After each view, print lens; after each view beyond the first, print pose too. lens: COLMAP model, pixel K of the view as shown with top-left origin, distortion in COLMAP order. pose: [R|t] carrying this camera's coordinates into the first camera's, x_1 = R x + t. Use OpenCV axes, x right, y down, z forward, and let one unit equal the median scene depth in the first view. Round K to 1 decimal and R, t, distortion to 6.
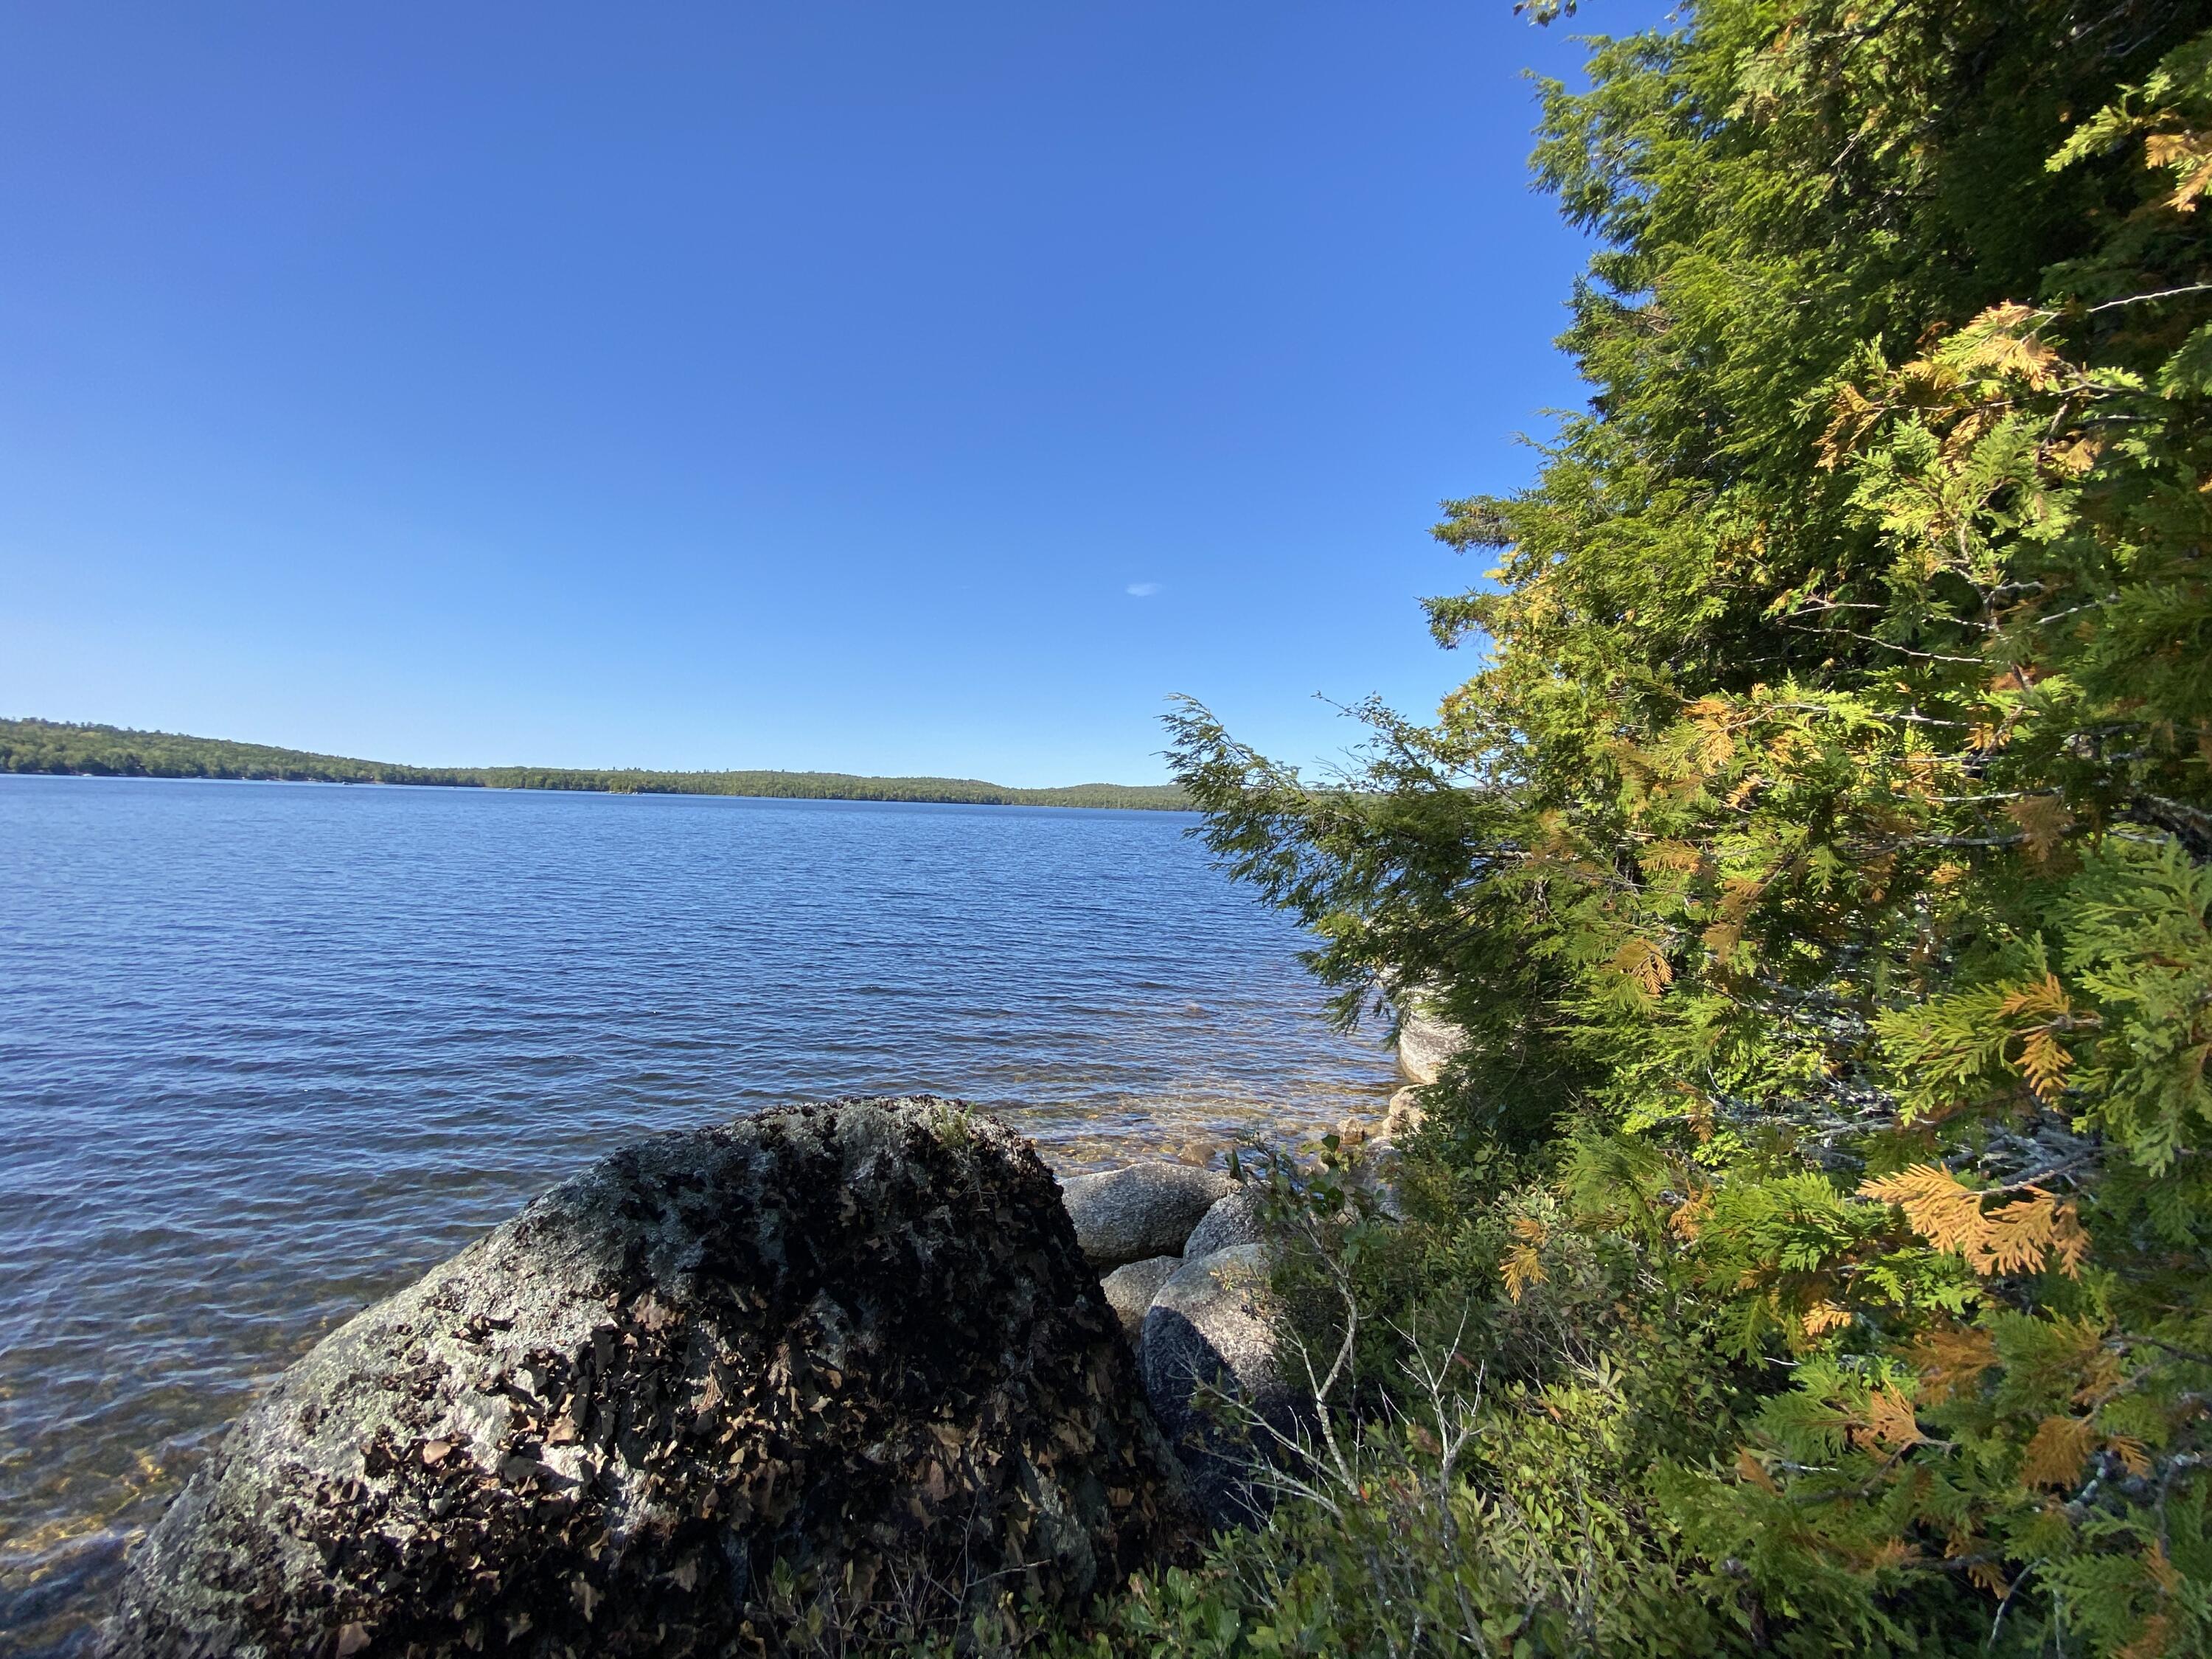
lens RADIAL K [[893.0, 0, 1118.1], [0, 893.0, 820.5], [0, 0, 1]] dist [-0.001395, -0.012358]
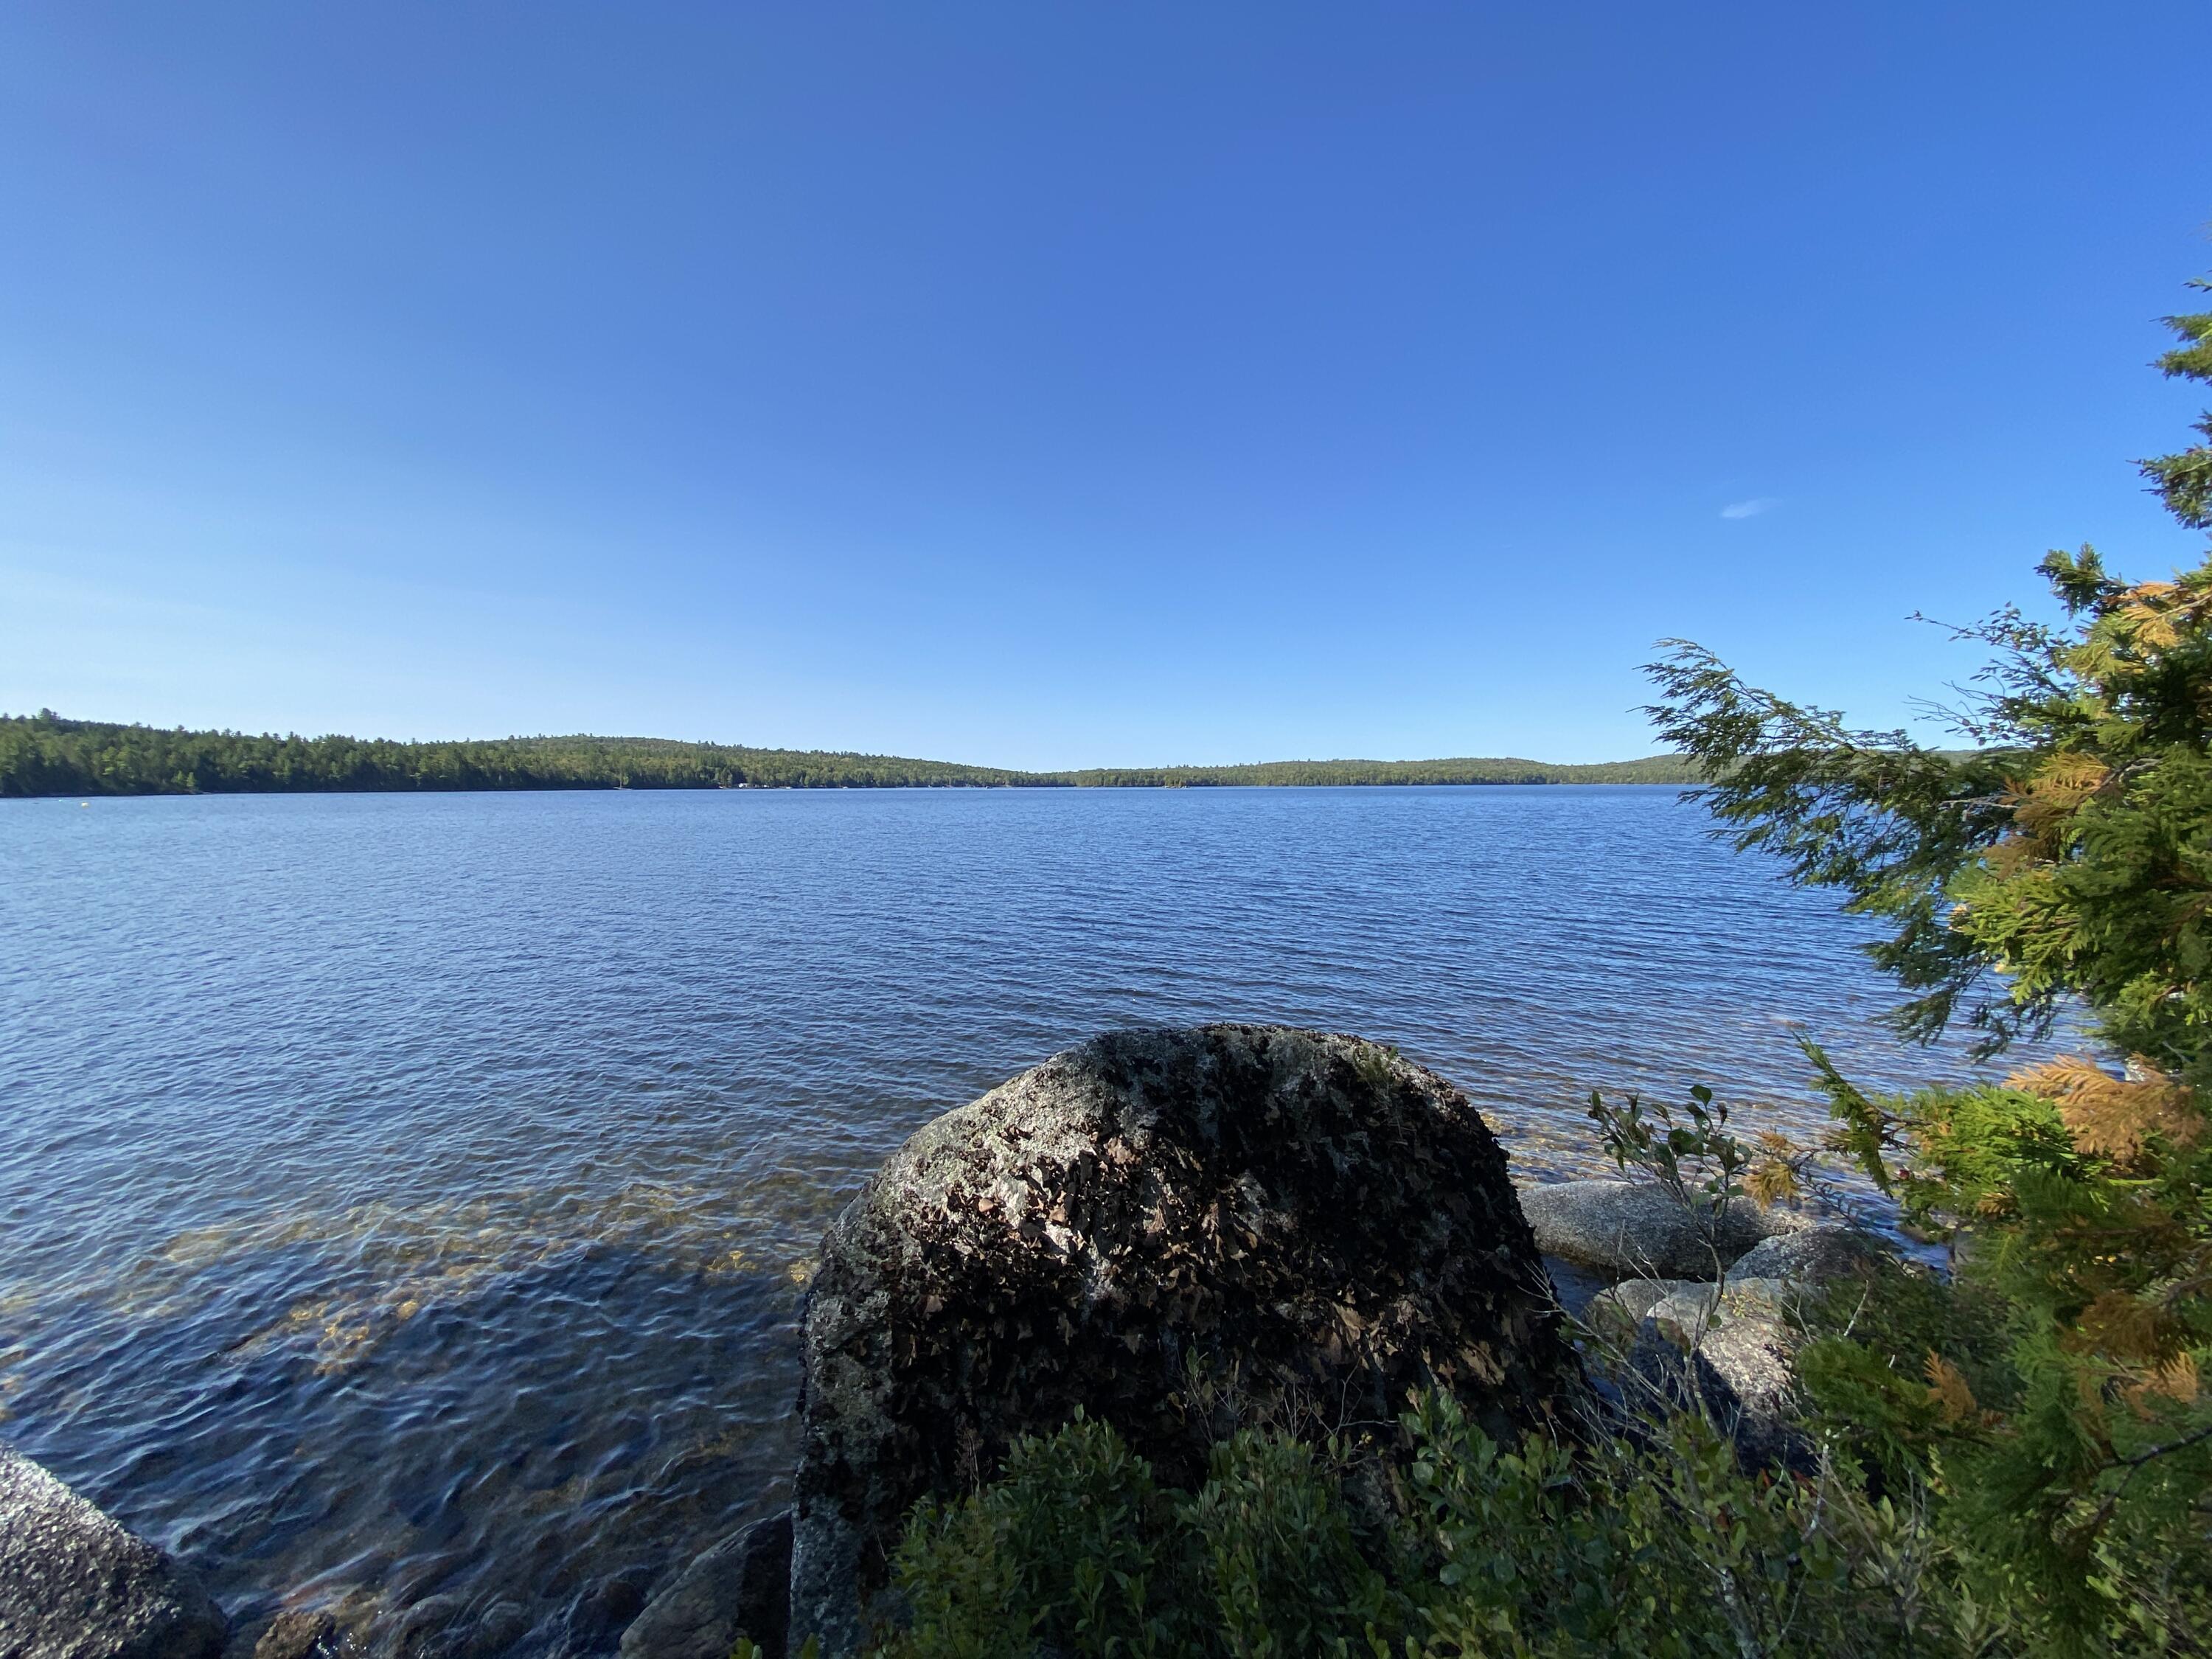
lens RADIAL K [[893.8, 0, 1104.3], [0, 893.8, 837.5], [0, 0, 1]] dist [0.024188, -0.023881]
pose [[0.830894, -0.002693, -0.556425, 0.217452], [0.020878, 0.999435, 0.026340, 0.042830], [0.556039, -0.033502, 0.830481, -0.126306]]
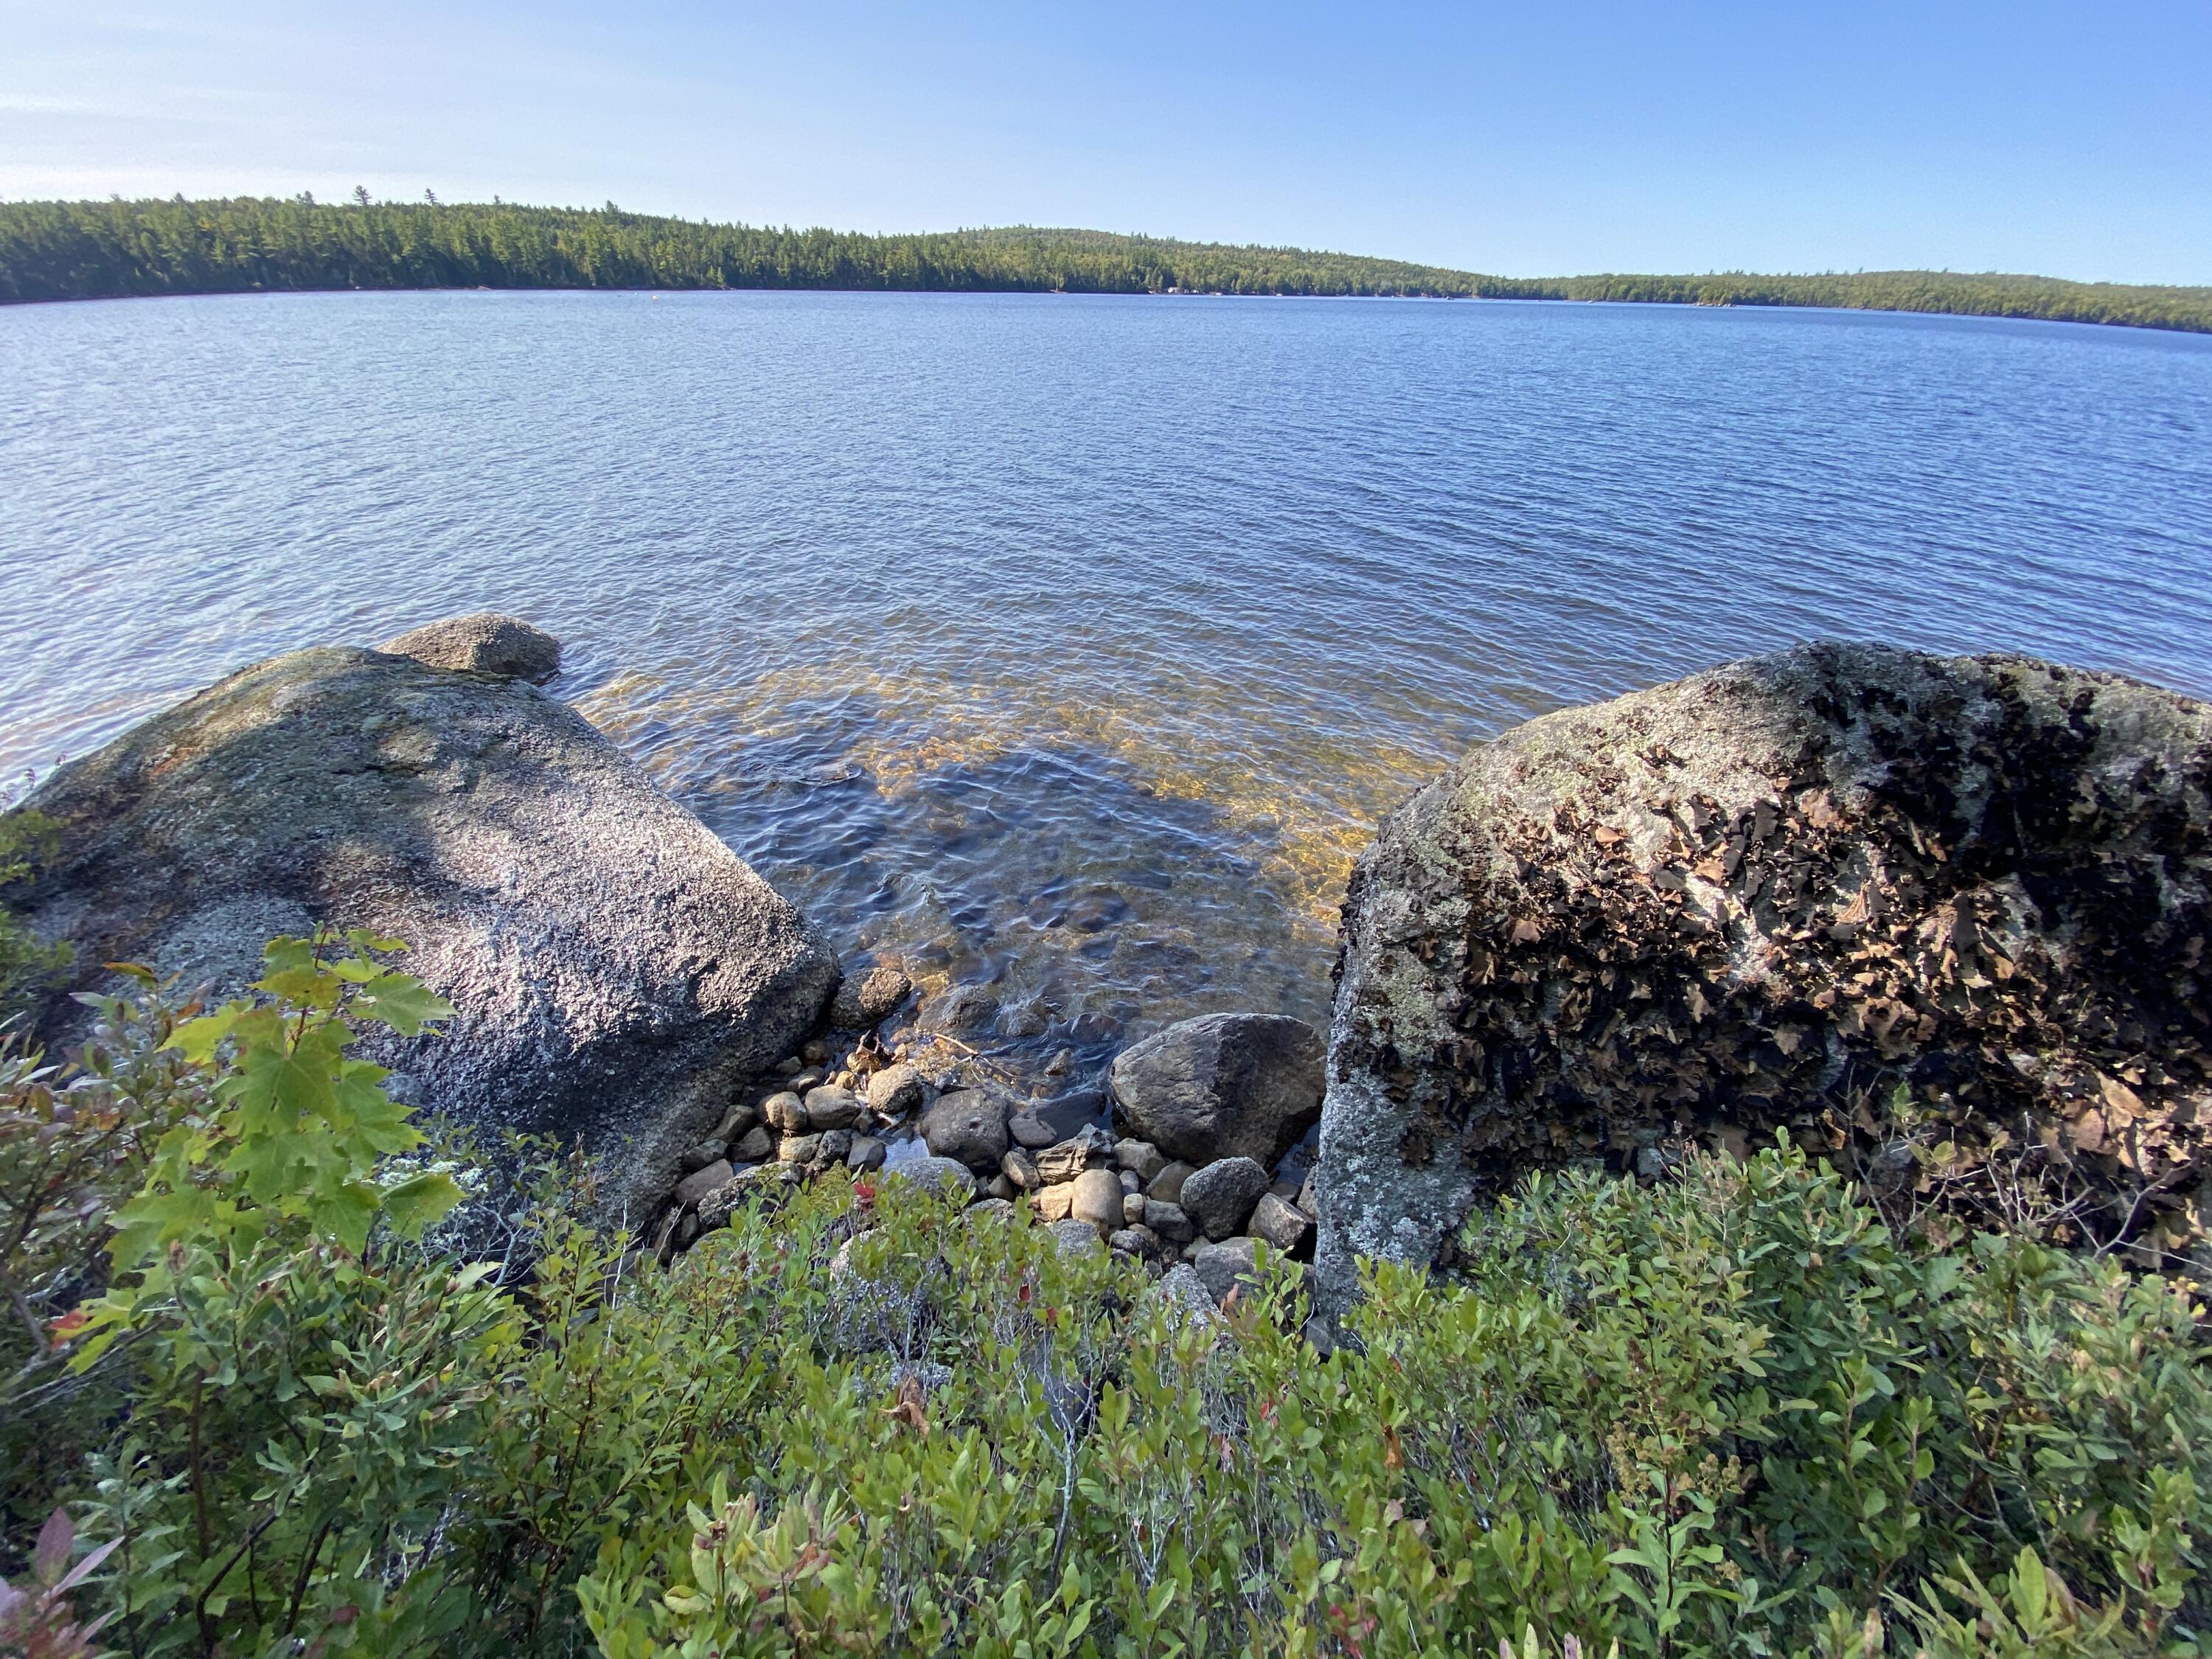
lens RADIAL K [[903.9, 0, 1107.0], [0, 903.9, 806.2], [0, 0, 1]] dist [0.014909, -0.018295]
pose [[0.513541, 0.403539, -0.757253, -0.182905], [-0.015256, 0.886667, 0.462157, 0.110724], [0.857929, -0.225784, 0.461497, -0.113546]]
